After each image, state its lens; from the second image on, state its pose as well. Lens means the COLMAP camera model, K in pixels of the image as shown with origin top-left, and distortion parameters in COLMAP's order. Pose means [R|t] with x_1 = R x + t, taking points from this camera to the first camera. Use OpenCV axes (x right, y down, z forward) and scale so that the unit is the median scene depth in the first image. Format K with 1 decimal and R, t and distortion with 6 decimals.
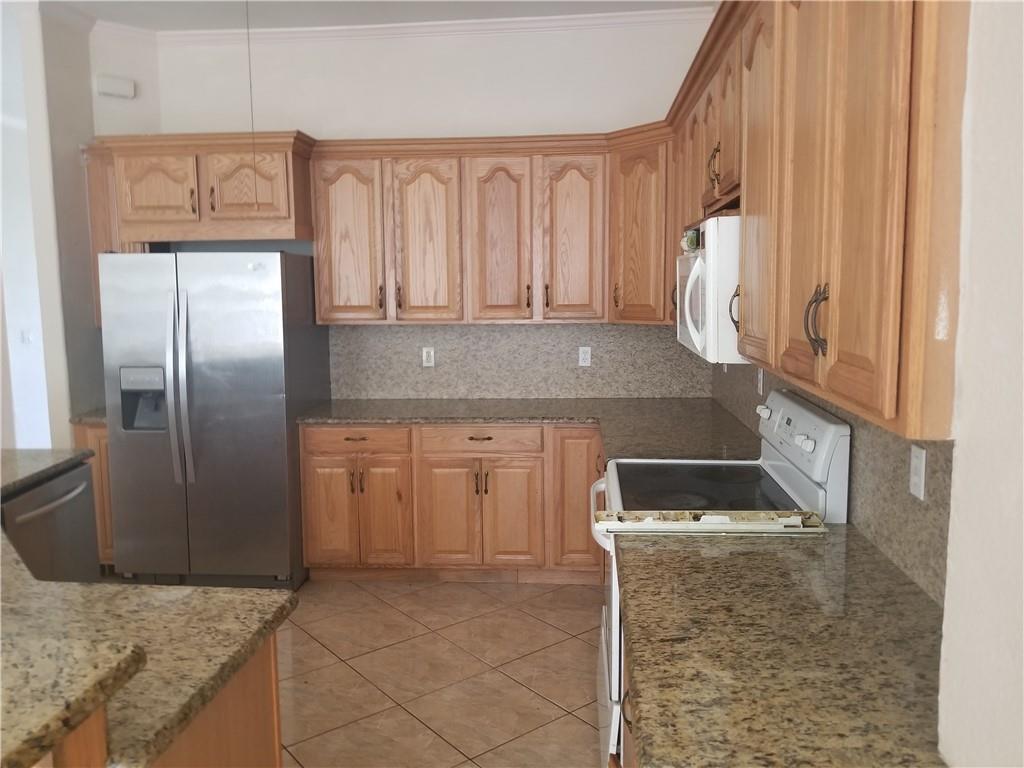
lens RADIAL K [[803.8, 0, 502.5], [0, 803.8, 364.8], [0, 0, 1]] dist [0.088329, -0.143319]
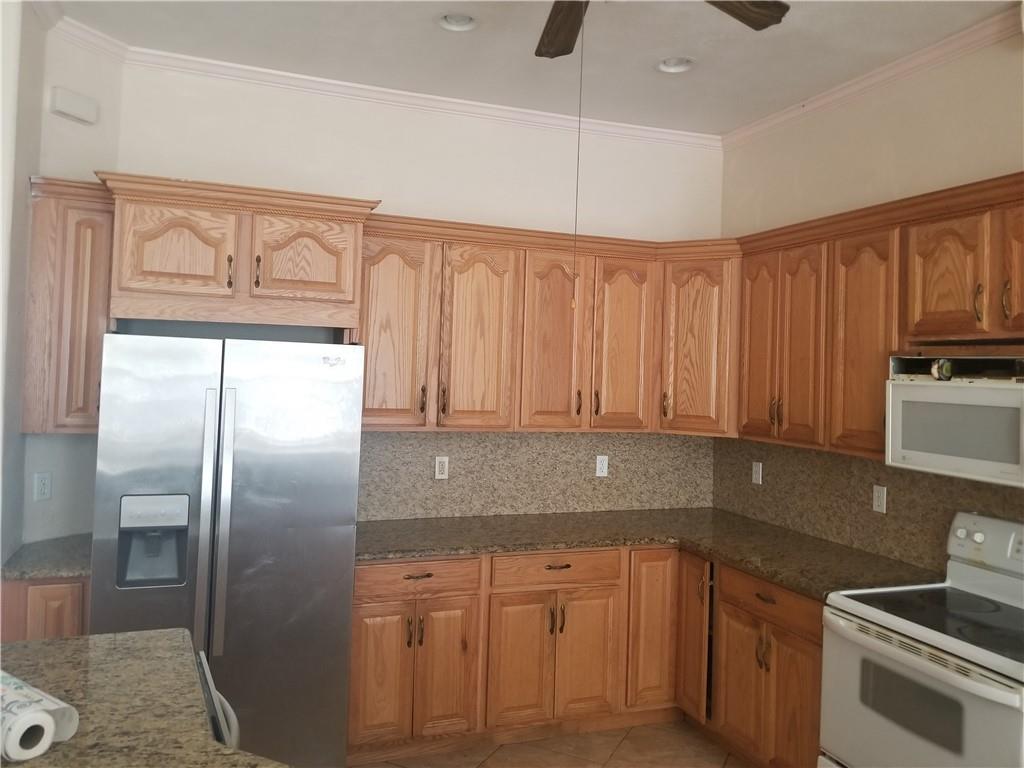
lens RADIAL K [[802.8, 0, 495.5], [0, 802.8, 353.7], [0, 0, 1]] dist [0.121465, -0.213044]
pose [[0.903489, 0.049520, 0.425741, -0.459197], [-0.000893, 0.993519, -0.113666, -0.036933], [-0.428610, 0.102316, 0.897677, 0.209879]]
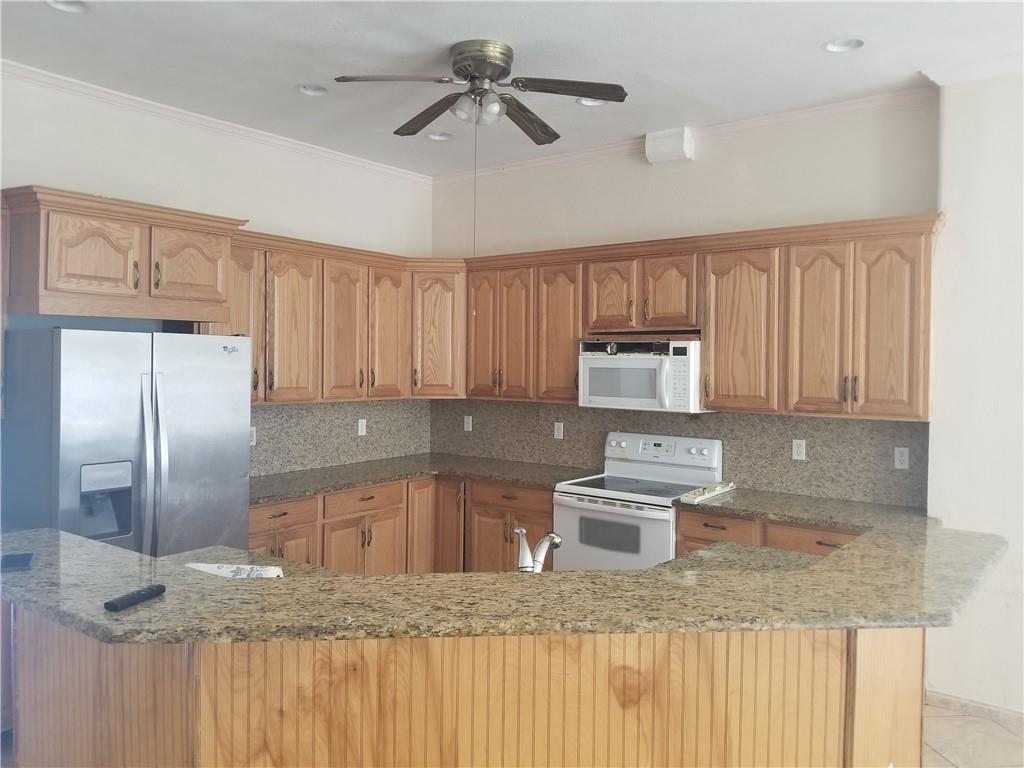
lens RADIAL K [[801.1, 0, 511.9], [0, 801.1, 374.2], [0, 0, 1]] dist [0.063855, -0.109132]
pose [[0.525908, 0.003518, 0.850534, -0.891386], [0.067881, 0.996628, -0.046095, -0.021003], [-0.847829, 0.081976, 0.523896, 0.178519]]
